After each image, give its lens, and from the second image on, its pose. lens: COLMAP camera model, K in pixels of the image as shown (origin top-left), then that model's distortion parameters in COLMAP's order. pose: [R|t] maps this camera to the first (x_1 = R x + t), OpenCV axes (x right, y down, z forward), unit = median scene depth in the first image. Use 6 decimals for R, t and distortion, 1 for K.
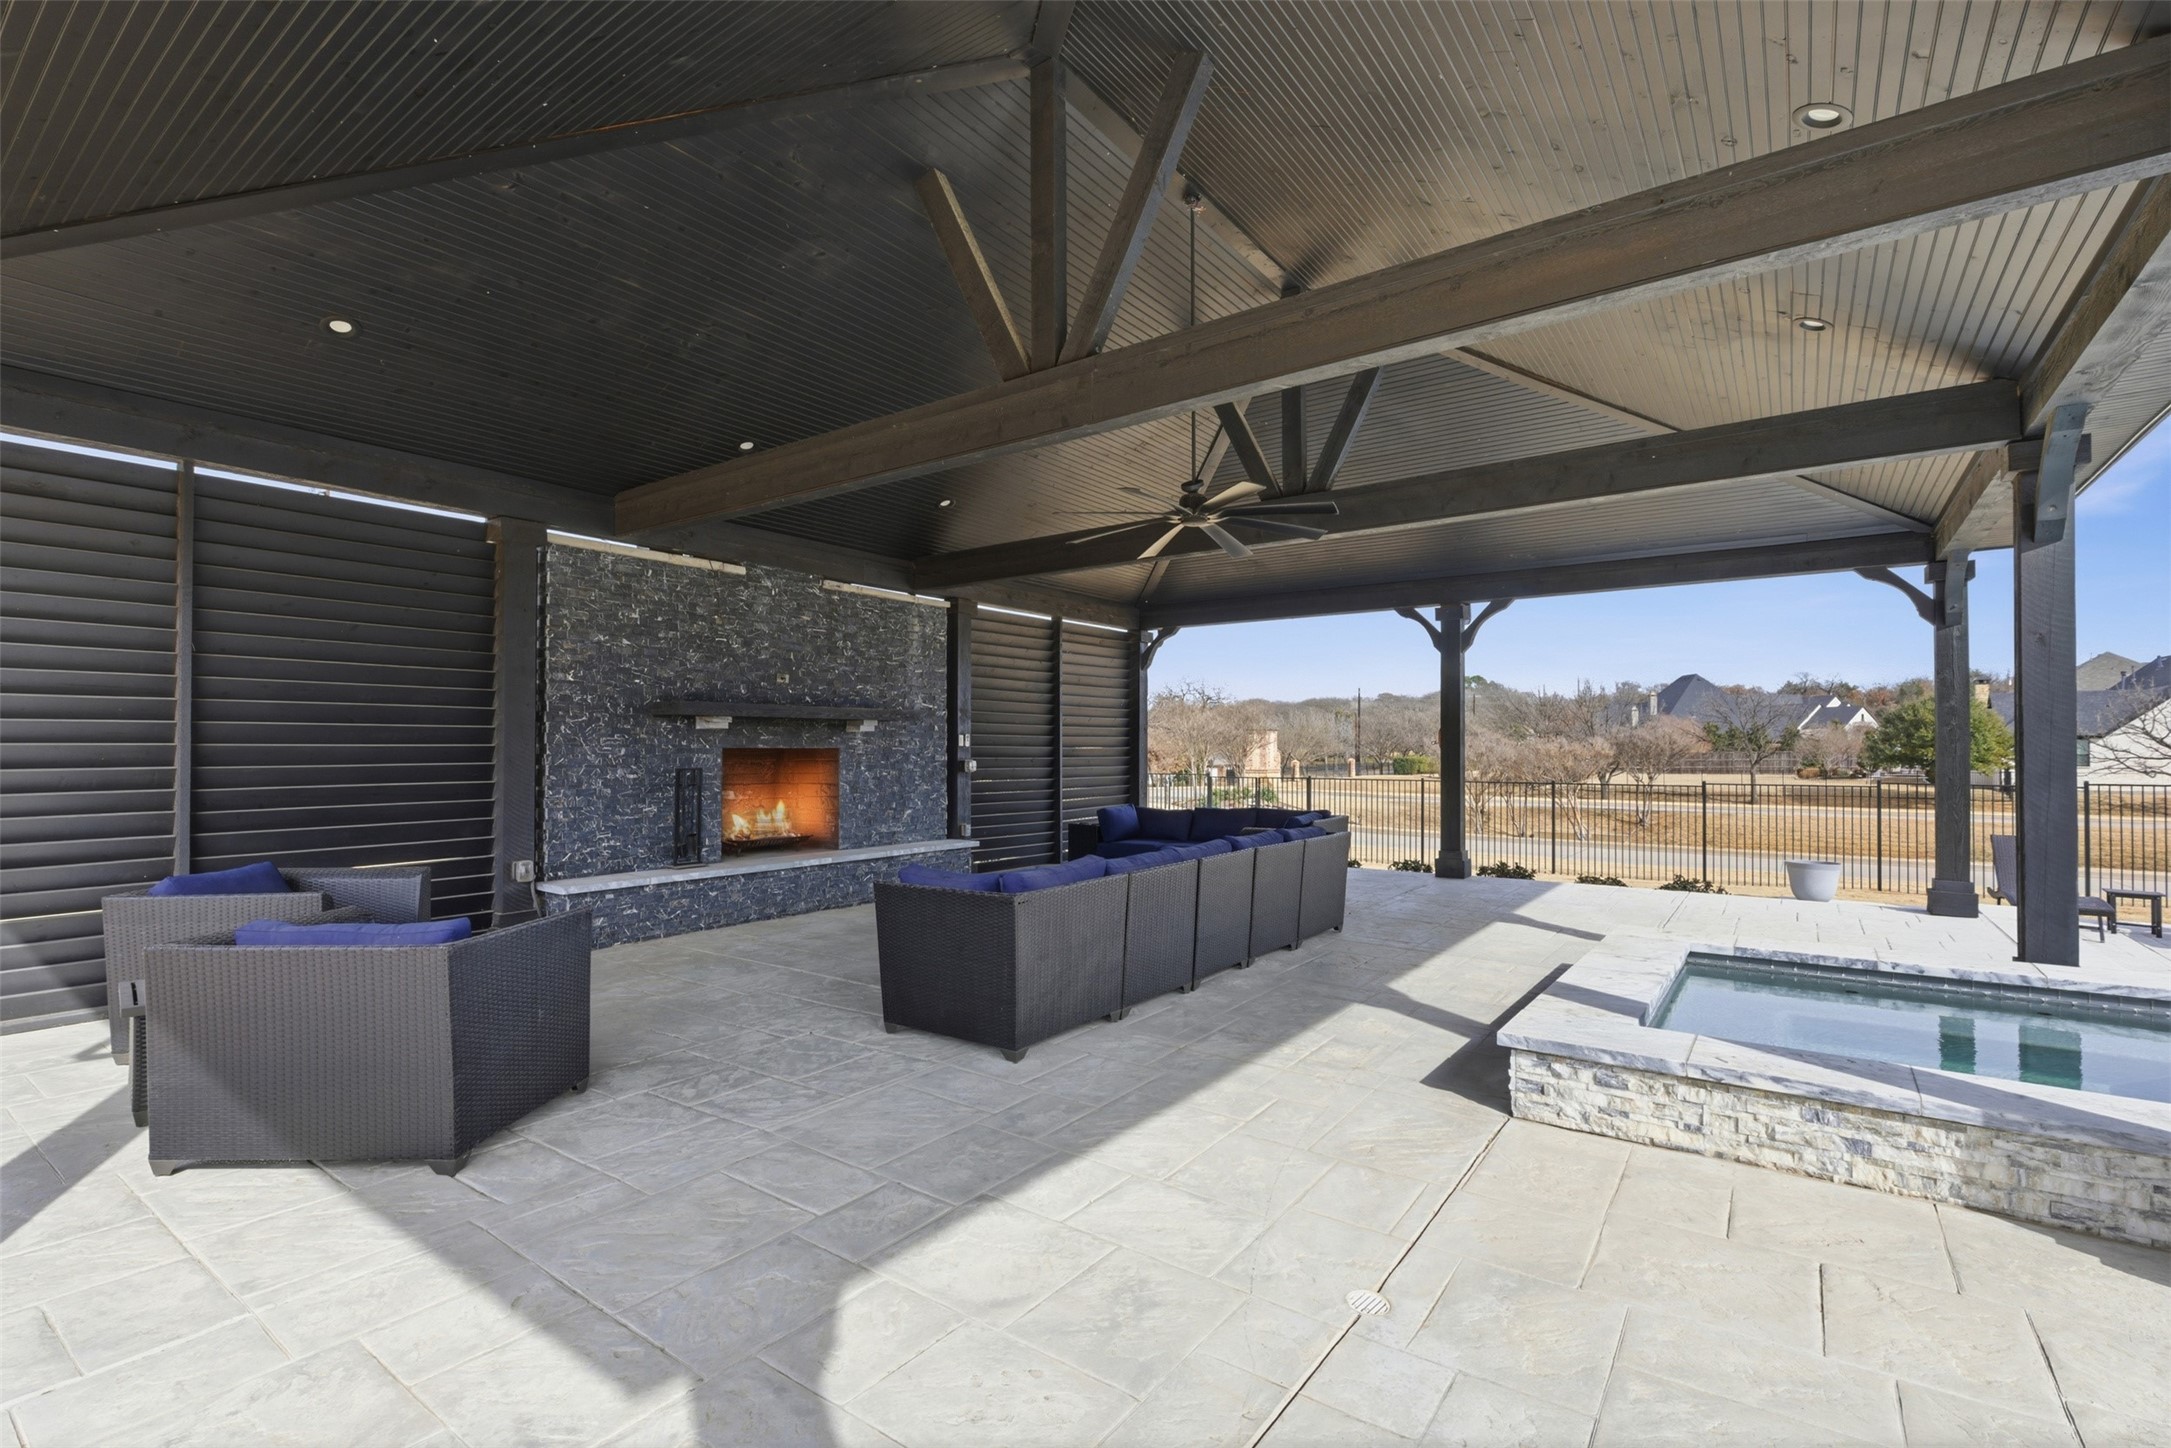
lens RADIAL K [[986.2, 0, 1087.7], [0, 986.2, 735.4], [0, 0, 1]] dist [-0.001214, 0.001174]
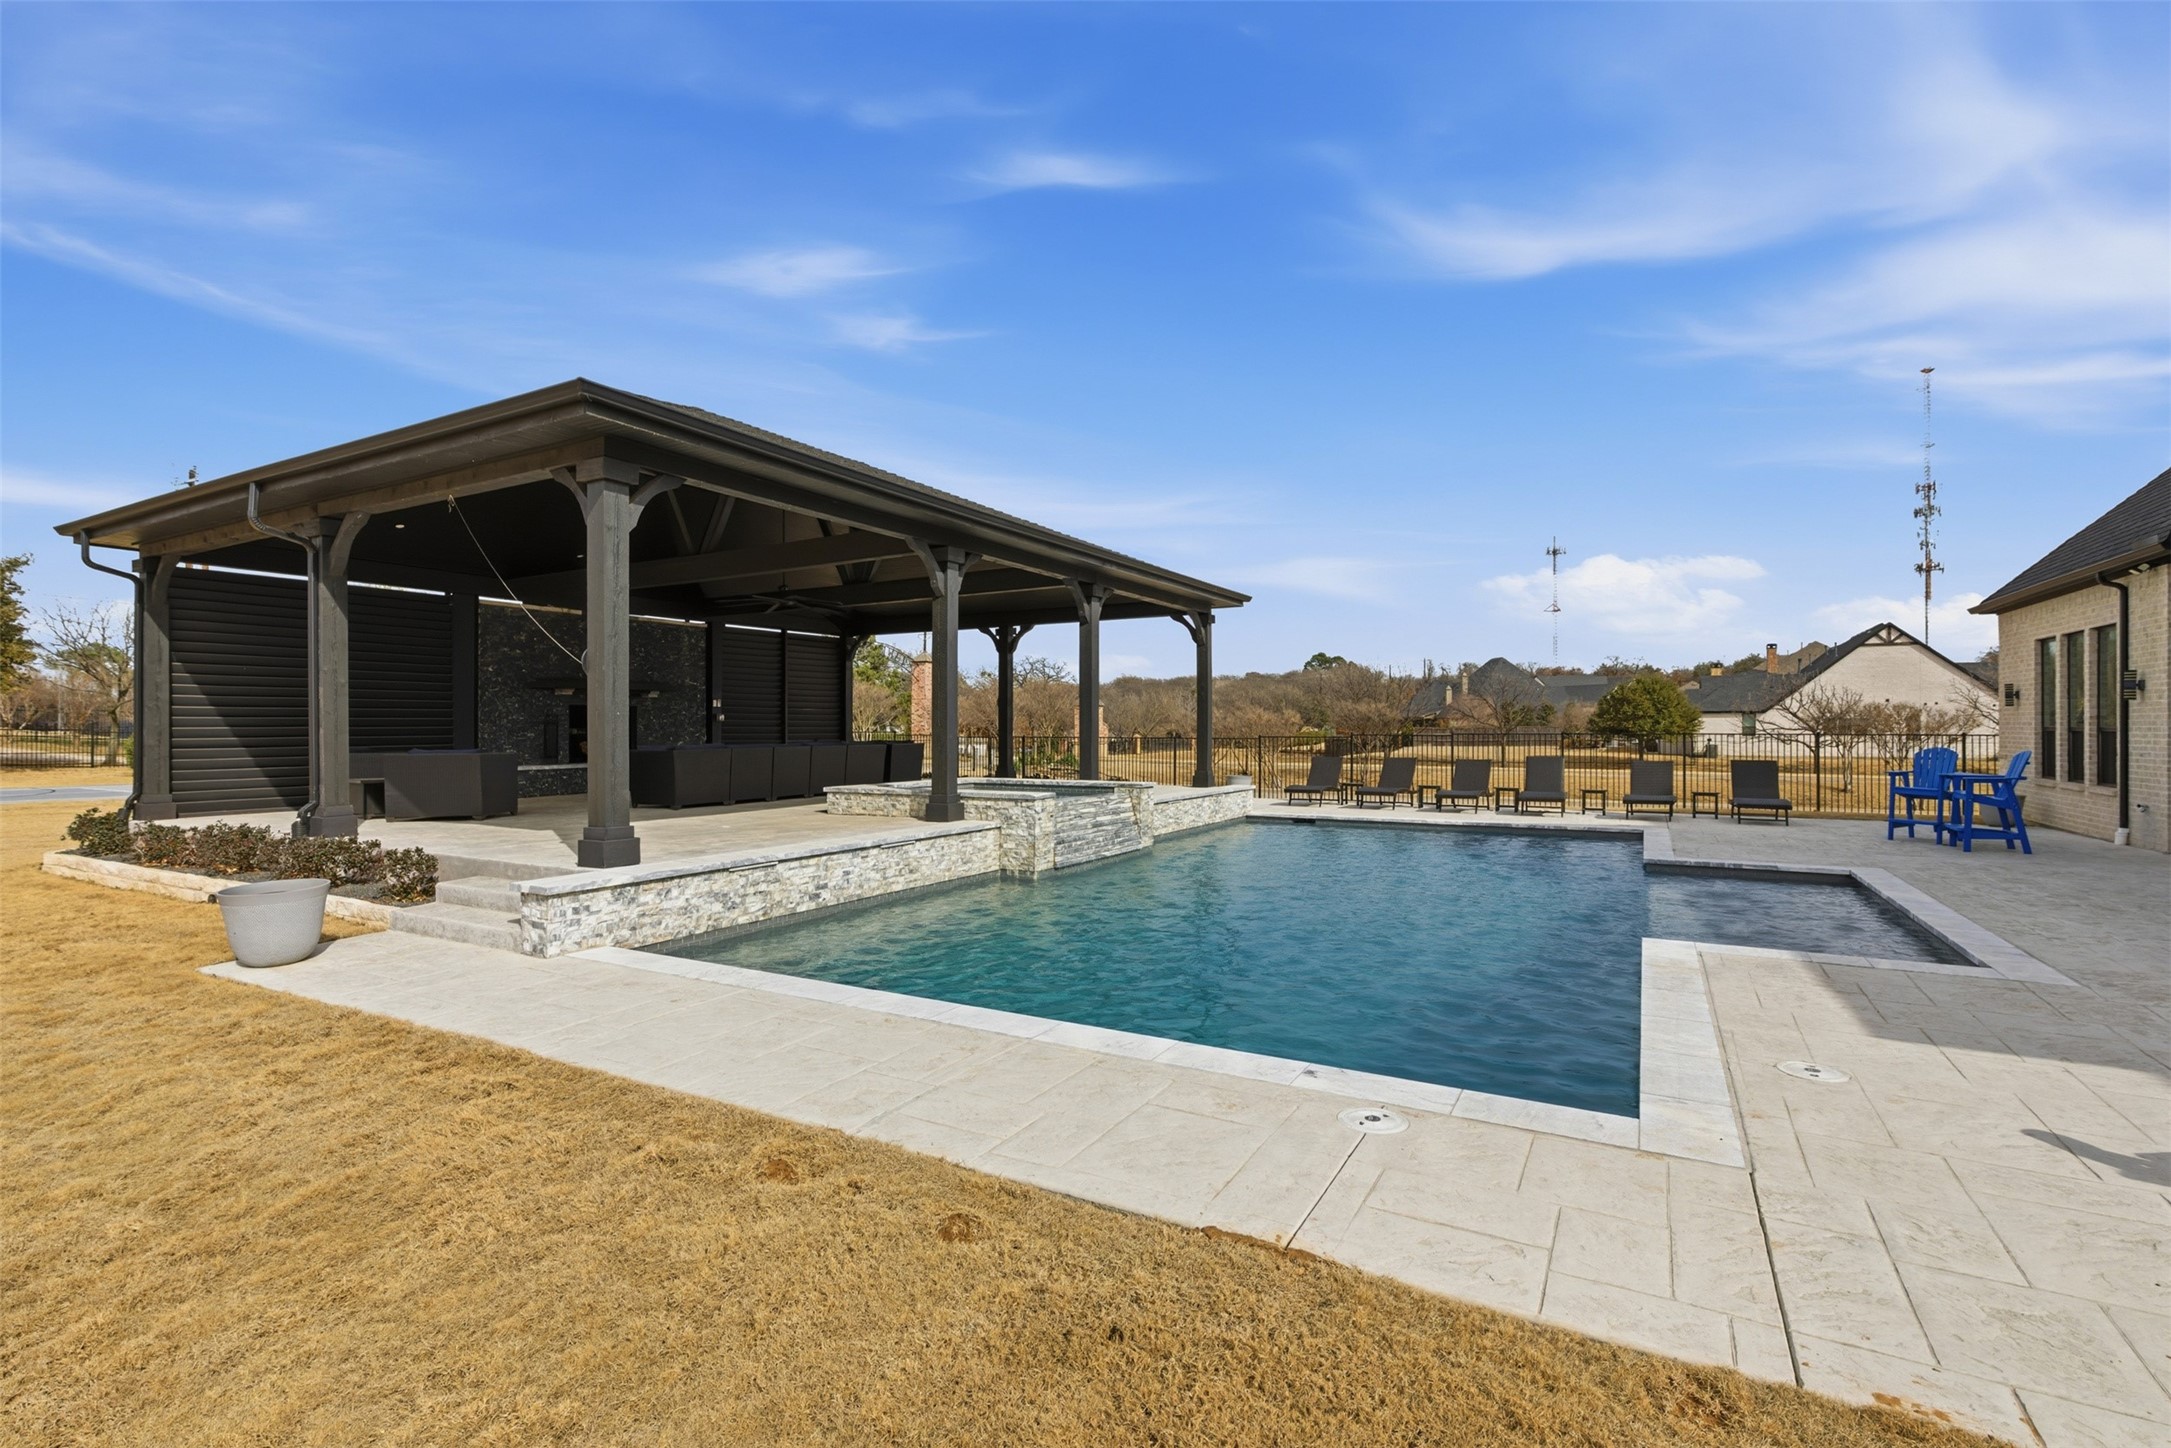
lens RADIAL K [[986.2, 0, 1082.7], [0, 986.2, 726.9], [0, 0, 1]] dist [-0.001214, 0.001174]
pose [[0.993859, -0.000797, 0.110650, 0.325325], [-0.000671, 0.999912, 0.013223, 0.023008], [-0.110651, -0.013216, 0.993771, -0.809538]]
